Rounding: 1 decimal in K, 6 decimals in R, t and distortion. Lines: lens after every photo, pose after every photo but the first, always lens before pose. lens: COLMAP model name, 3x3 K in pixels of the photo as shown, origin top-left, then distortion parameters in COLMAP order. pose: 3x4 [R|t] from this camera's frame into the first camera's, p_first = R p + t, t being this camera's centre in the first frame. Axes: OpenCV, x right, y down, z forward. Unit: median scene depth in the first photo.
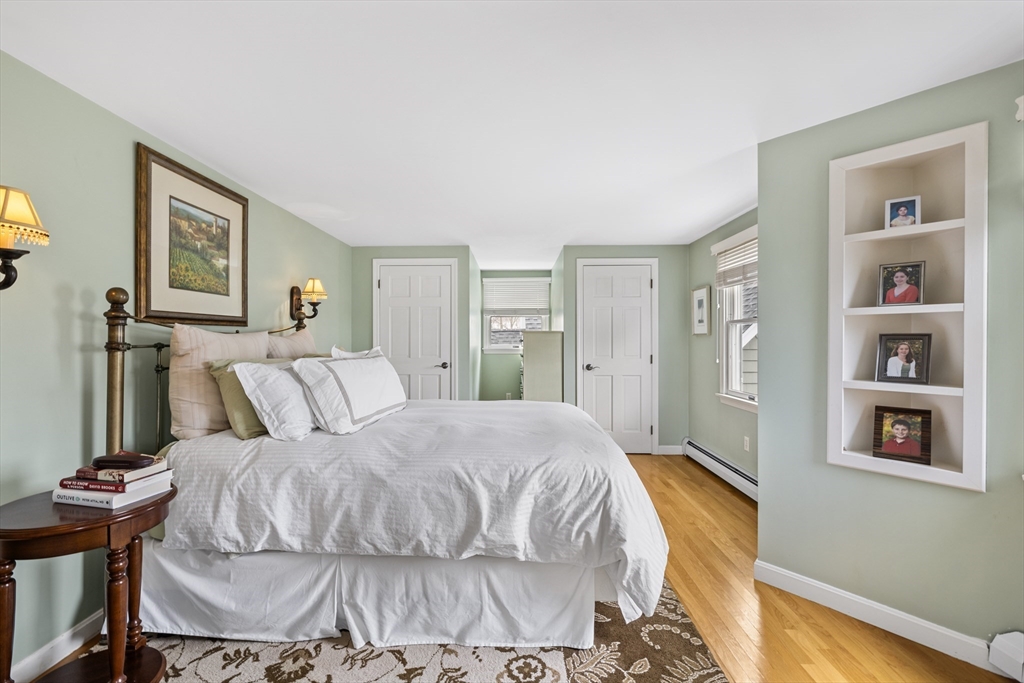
lens RADIAL K [[436.8, 0, 512.0], [0, 436.8, 341.5], [0, 0, 1]] dist [-0.000809, 0.000029]
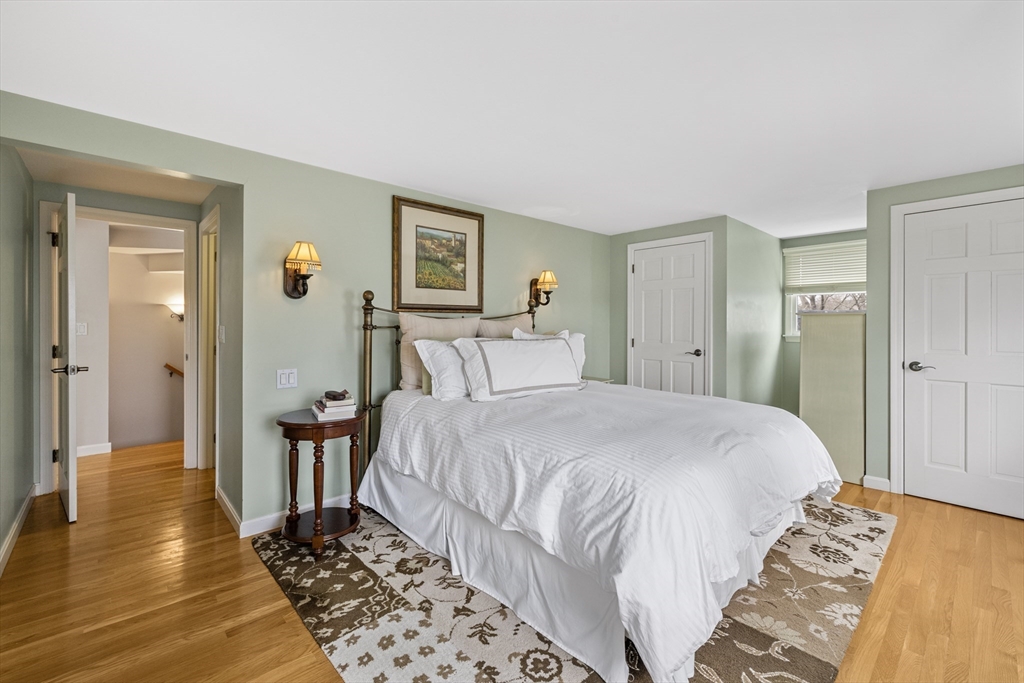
lens RADIAL K [[438.9, 0, 510.1], [0, 438.9, 325.0], [0, 0, 1]] dist [-0.000732, -0.000259]
pose [[0.690007, 0.004731, -0.723787, 0.636764], [-0.006696, 0.999978, 0.000153, 0.000204], [0.723772, 0.004741, 0.690023, 0.259739]]
